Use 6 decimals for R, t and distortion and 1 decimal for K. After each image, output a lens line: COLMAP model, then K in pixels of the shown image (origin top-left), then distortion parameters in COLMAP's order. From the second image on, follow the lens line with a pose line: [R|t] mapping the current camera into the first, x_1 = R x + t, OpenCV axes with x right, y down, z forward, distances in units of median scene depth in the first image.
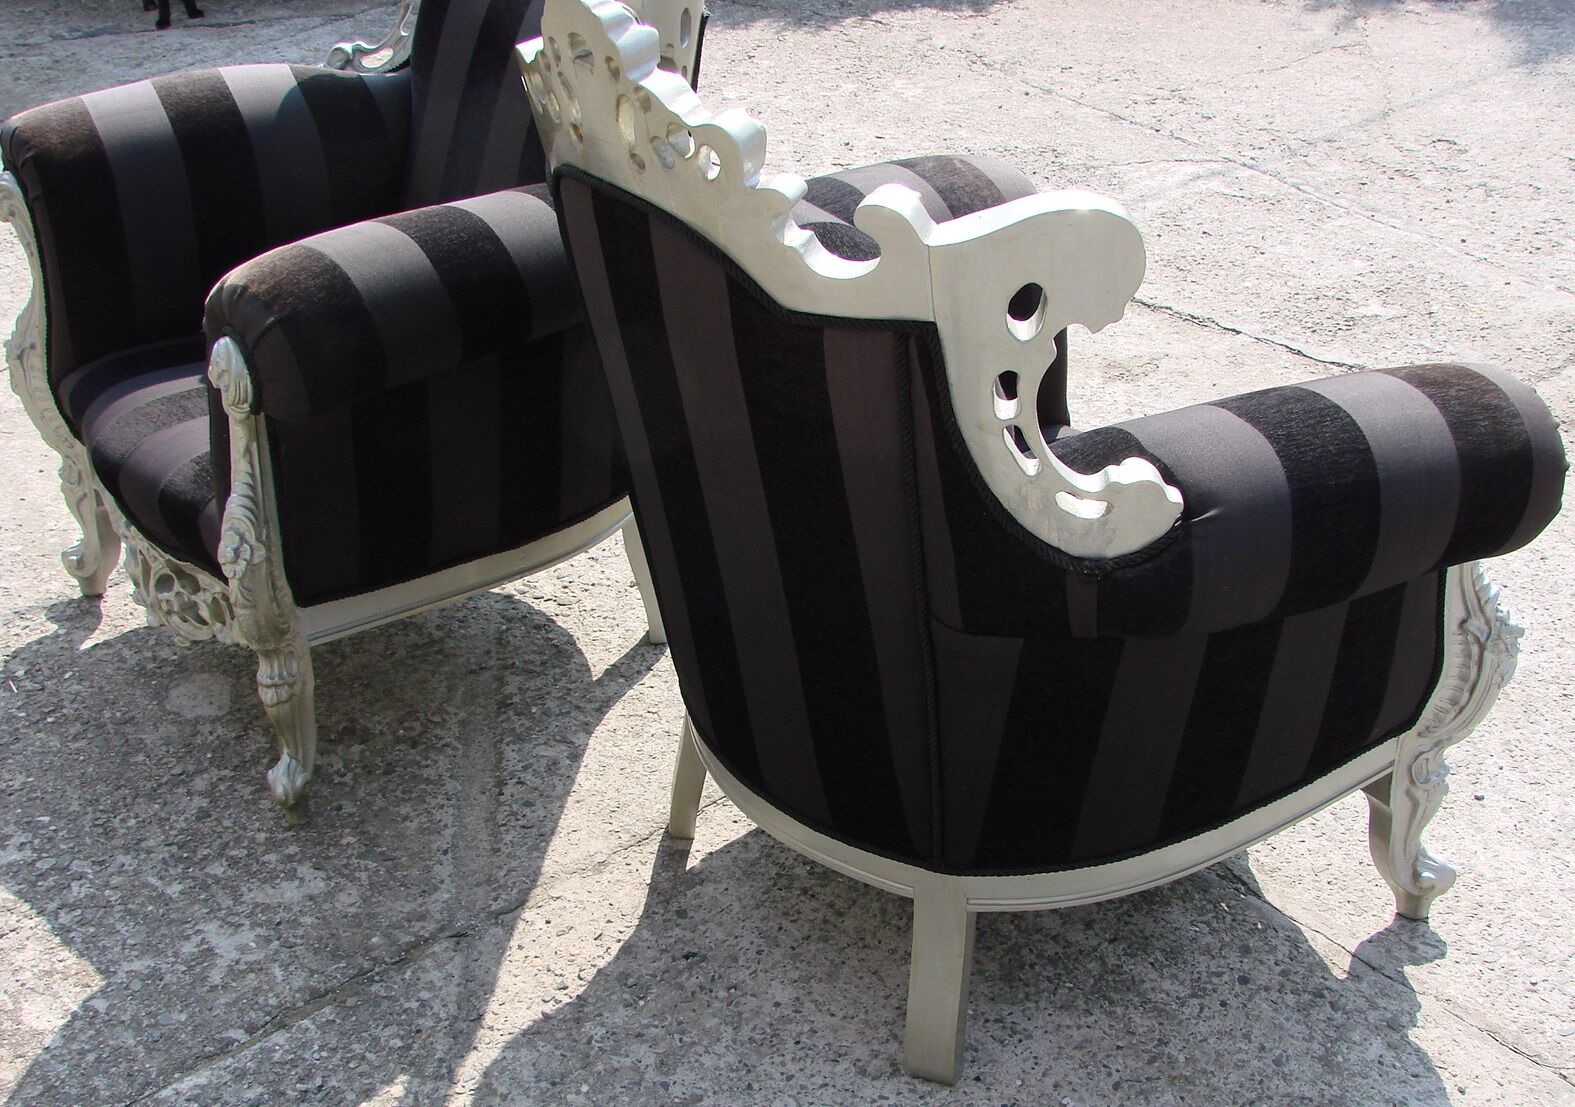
lens RADIAL K [[2021.0, 0, 862.3], [0, 2021.0, 635.2], [0, 0, 1]] dist [-0.171153, 0.353137]
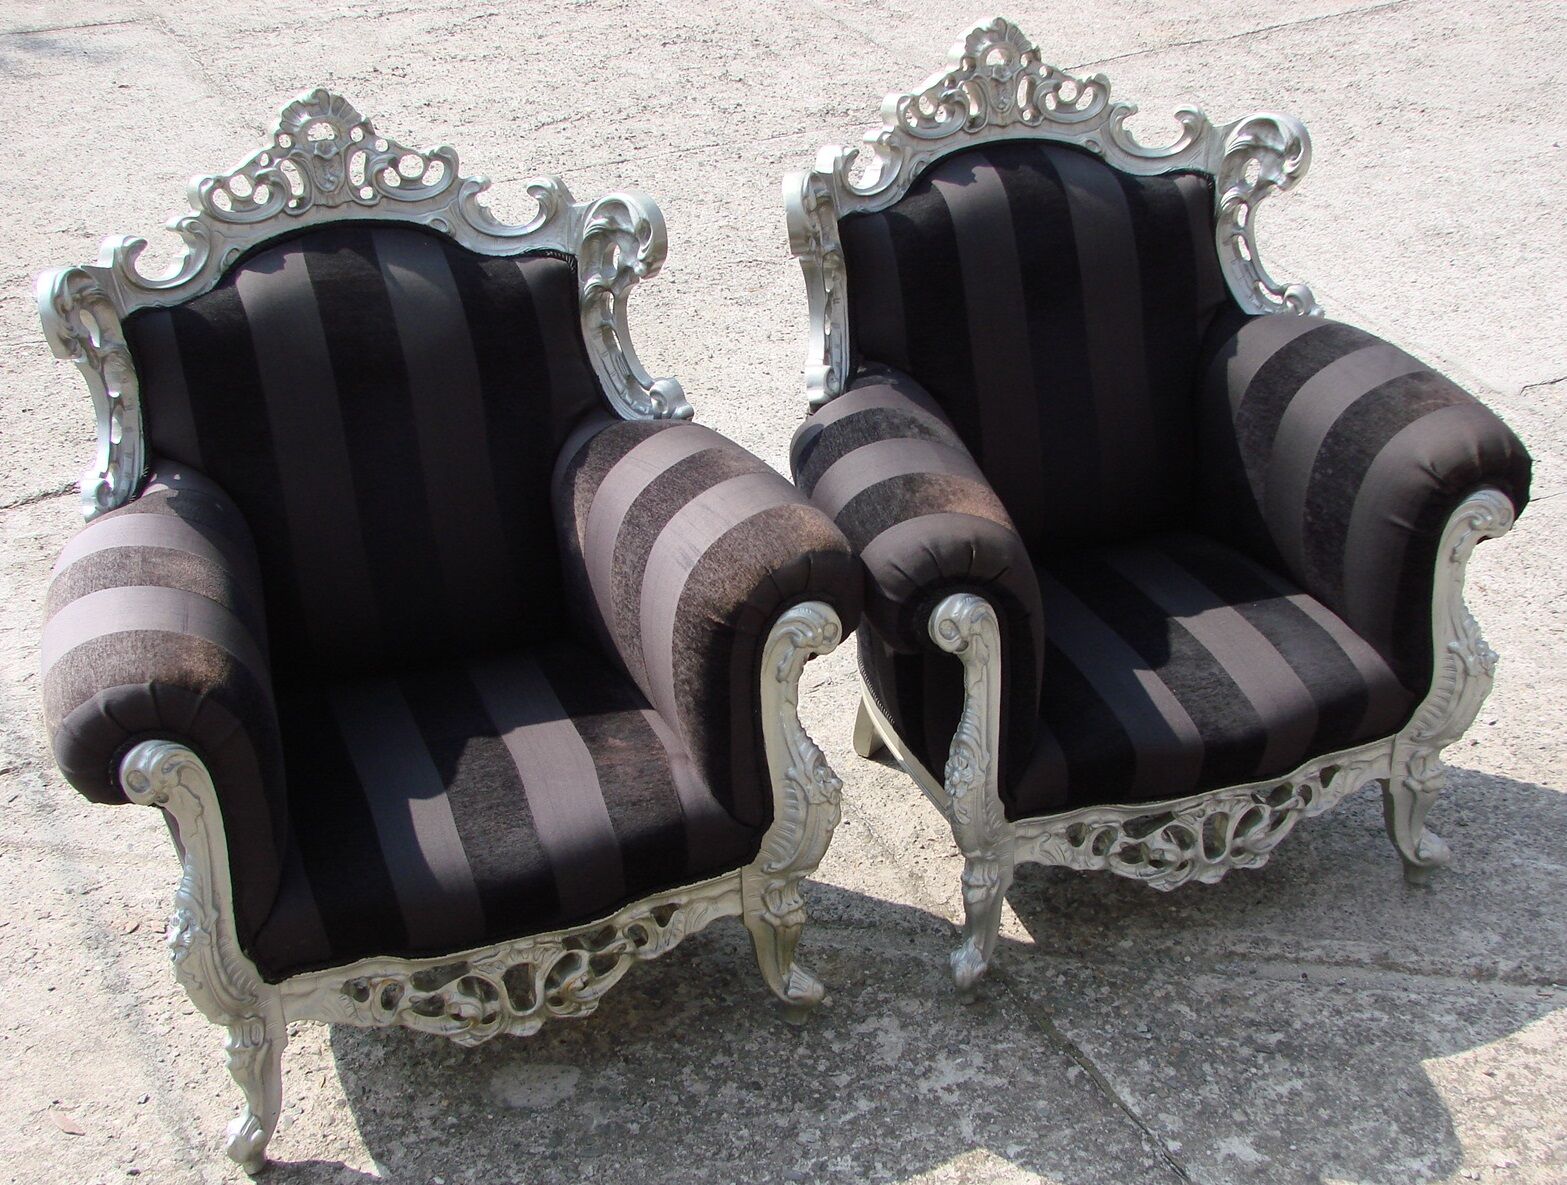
lens RADIAL K [[2245.6, 0, 784.1], [0, 2245.6, 614.3], [0, 0, 1]] dist [-0.124507, 0.372396]
pose [[0.286195, -0.483362, 0.827317, -1.247482], [0.498959, 0.812308, 0.301988, -0.483585], [-0.818005, 0.326370, 0.473656, 0.373154]]
